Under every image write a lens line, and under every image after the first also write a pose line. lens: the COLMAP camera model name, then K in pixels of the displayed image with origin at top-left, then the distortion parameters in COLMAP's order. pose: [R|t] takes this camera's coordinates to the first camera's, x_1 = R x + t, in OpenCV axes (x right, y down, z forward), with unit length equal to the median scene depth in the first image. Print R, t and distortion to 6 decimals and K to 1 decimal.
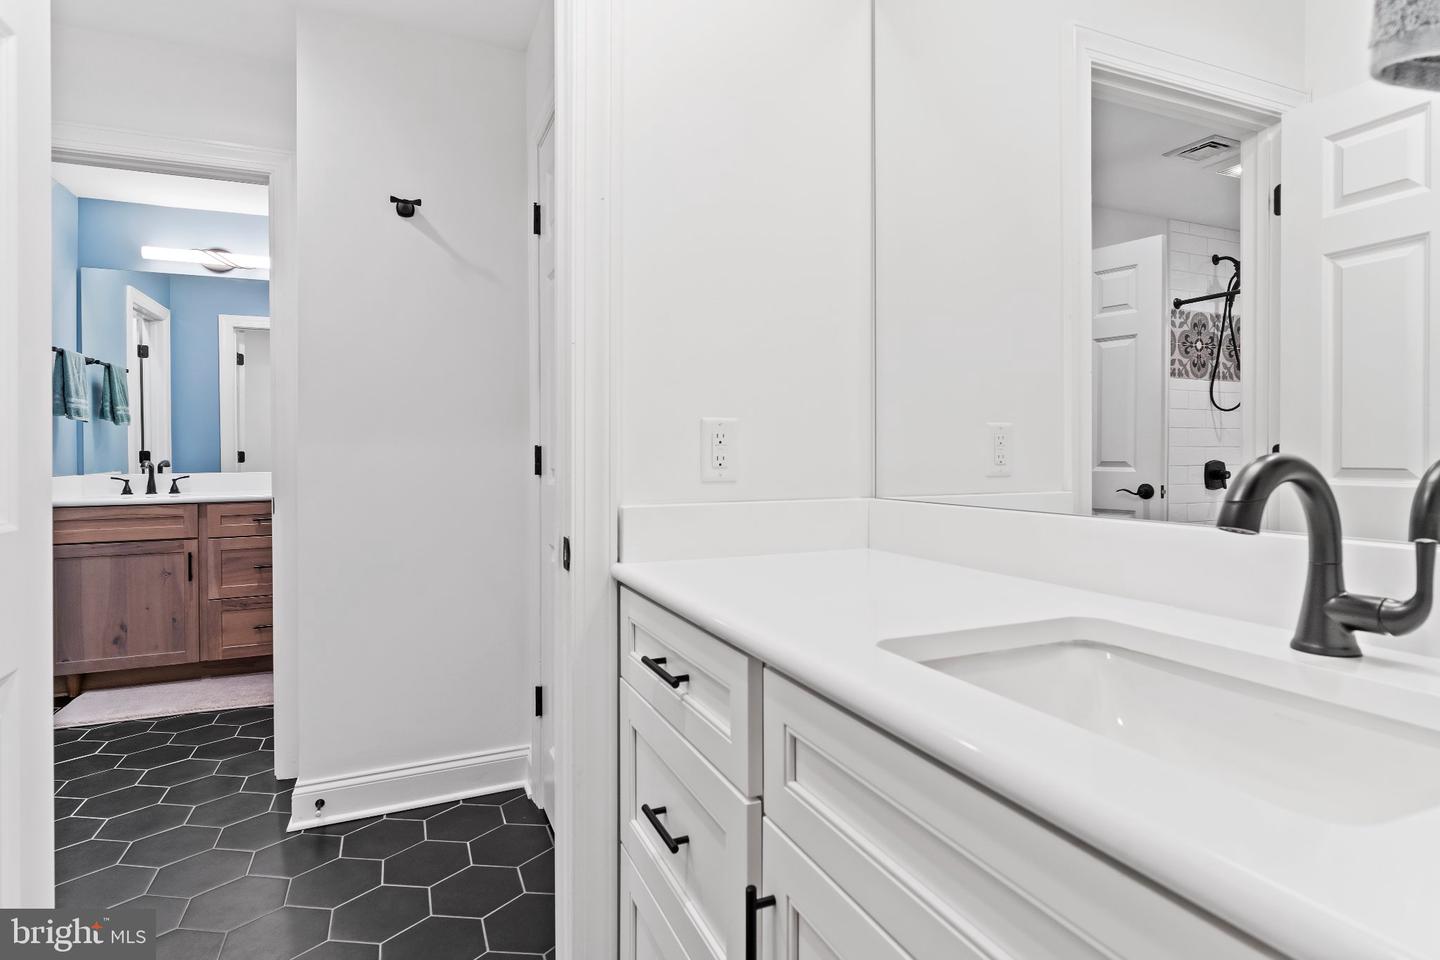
lens RADIAL K [[739.7, 0, 719.9], [0, 739.7, 469.3], [0, 0, 1]] dist [0.005159, 0.001667]
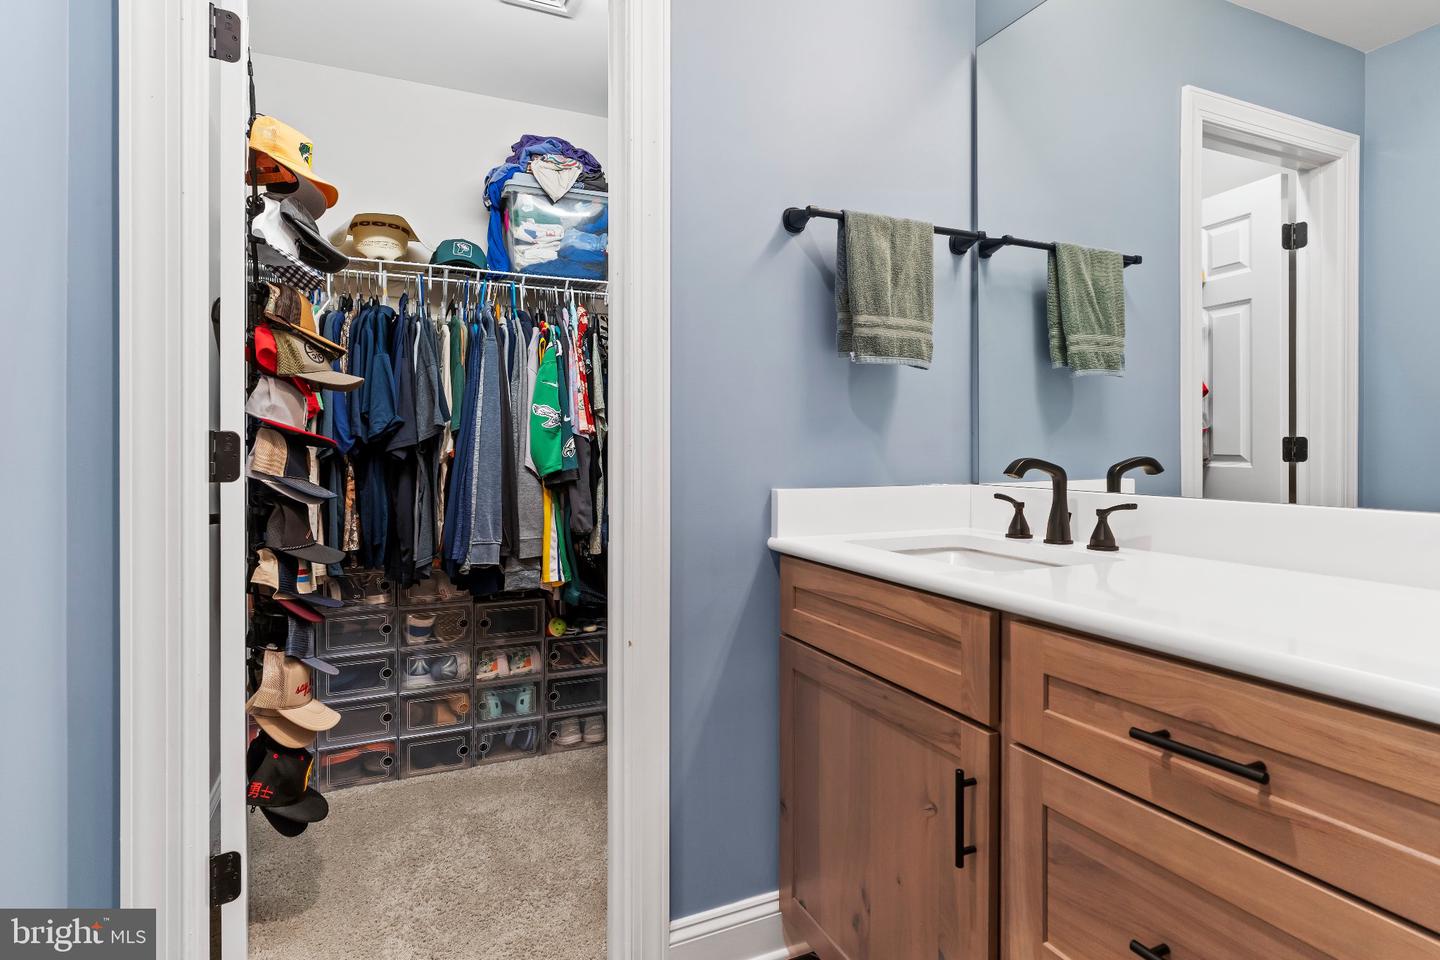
lens RADIAL K [[739.7, 0, 701.1], [0, 739.7, 443.3], [0, 0, 1]] dist [0.005159, 0.001667]
pose [[0.011538, 0.000203, -0.999933, -0.386394], [-0.021046, 0.999779, -0.000040, -0.015240], [0.999712, 0.021045, 0.011540, 0.818313]]
